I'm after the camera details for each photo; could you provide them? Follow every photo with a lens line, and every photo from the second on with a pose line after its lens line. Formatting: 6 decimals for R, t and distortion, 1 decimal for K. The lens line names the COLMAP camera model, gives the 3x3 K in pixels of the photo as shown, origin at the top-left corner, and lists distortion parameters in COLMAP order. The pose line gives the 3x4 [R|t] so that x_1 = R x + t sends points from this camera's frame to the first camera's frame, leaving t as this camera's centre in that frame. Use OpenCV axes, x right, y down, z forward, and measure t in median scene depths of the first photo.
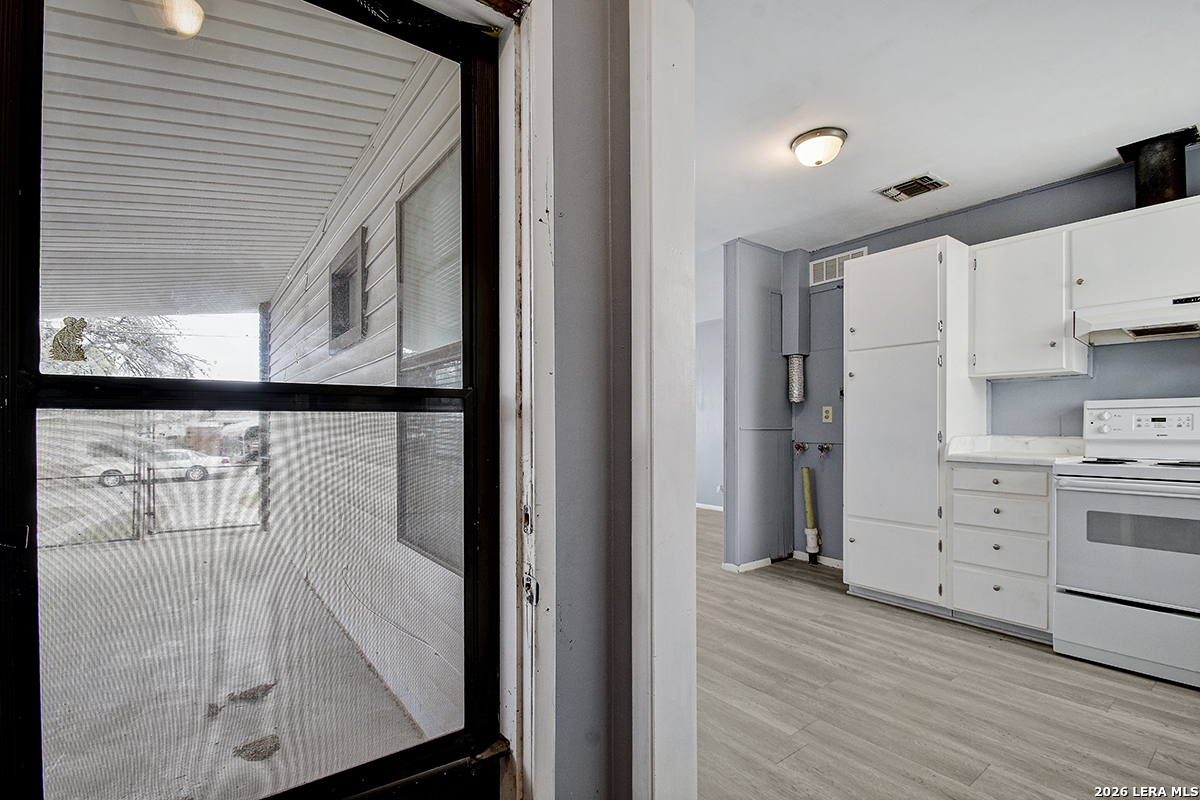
lens RADIAL K [[532.7, 0, 597.4], [0, 532.7, 424.3], [0, 0, 1]] dist [0.000384, -0.009861]
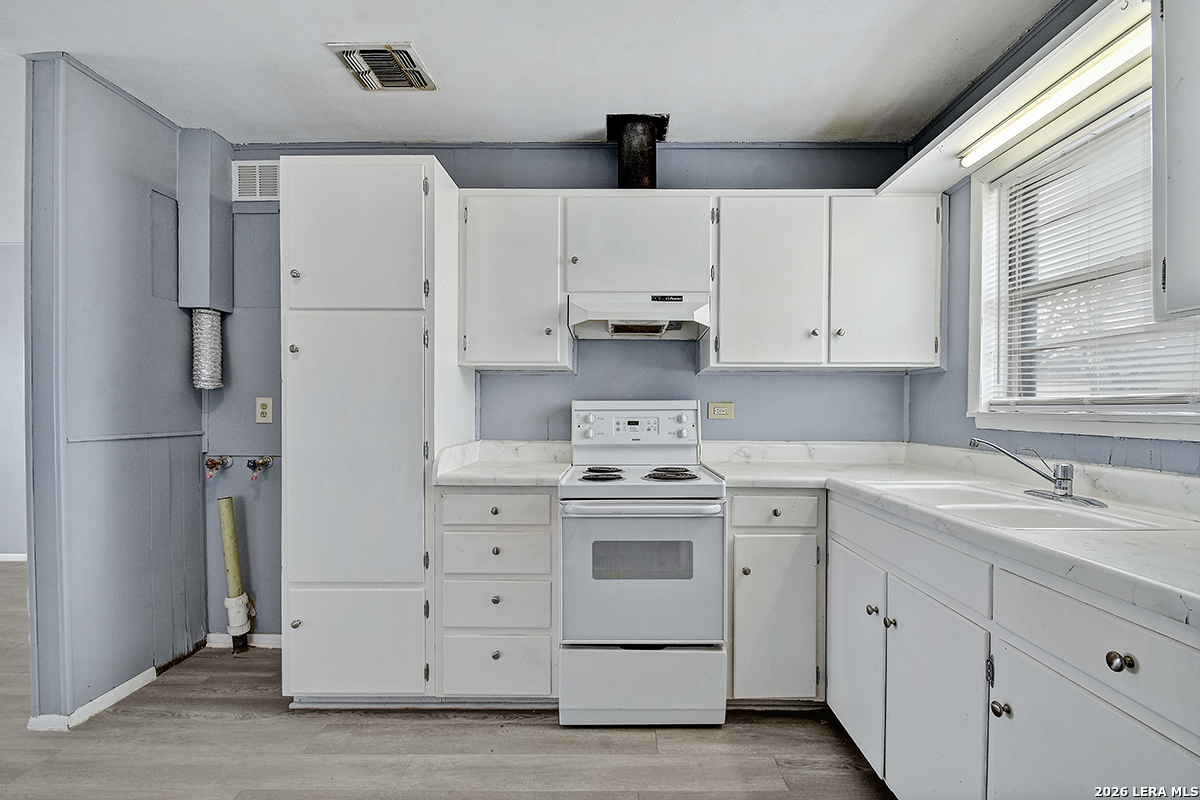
lens RADIAL K [[548.8, 0, 604.3], [0, 548.8, 417.9], [0, 0, 1]] dist [0.014526, -0.015056]
pose [[0.616538, -0.011471, 0.787242, 0.204232], [-0.003752, 0.999840, 0.017507, -0.027624], [-0.787317, -0.013748, 0.616396, 0.341729]]
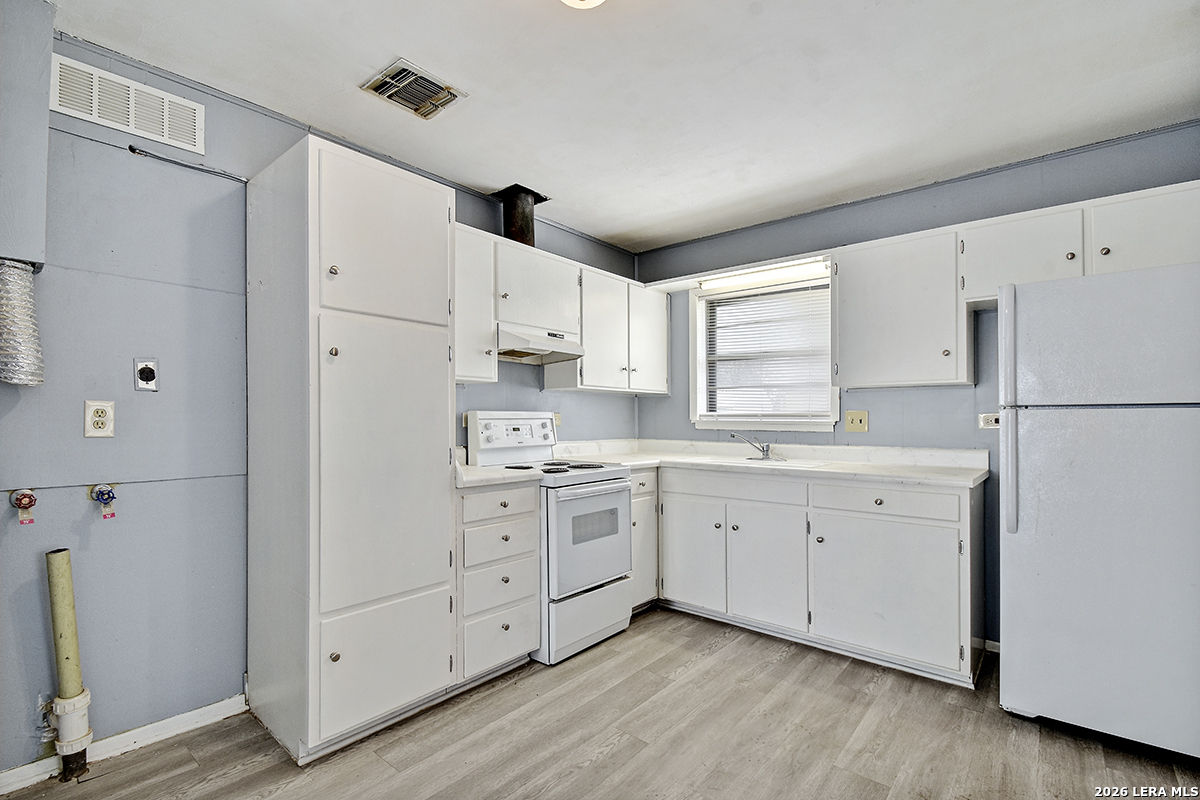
lens RADIAL K [[541.8, 0, 596.4], [0, 541.8, 408.3], [0, 0, 1]] dist [-0.000879, -0.000366]
pose [[-0.203748, 0.017414, 0.978868, -0.121149], [-0.006450, 0.999796, -0.019129, -0.026447], [-0.979002, -0.010211, -0.203594, 0.849119]]
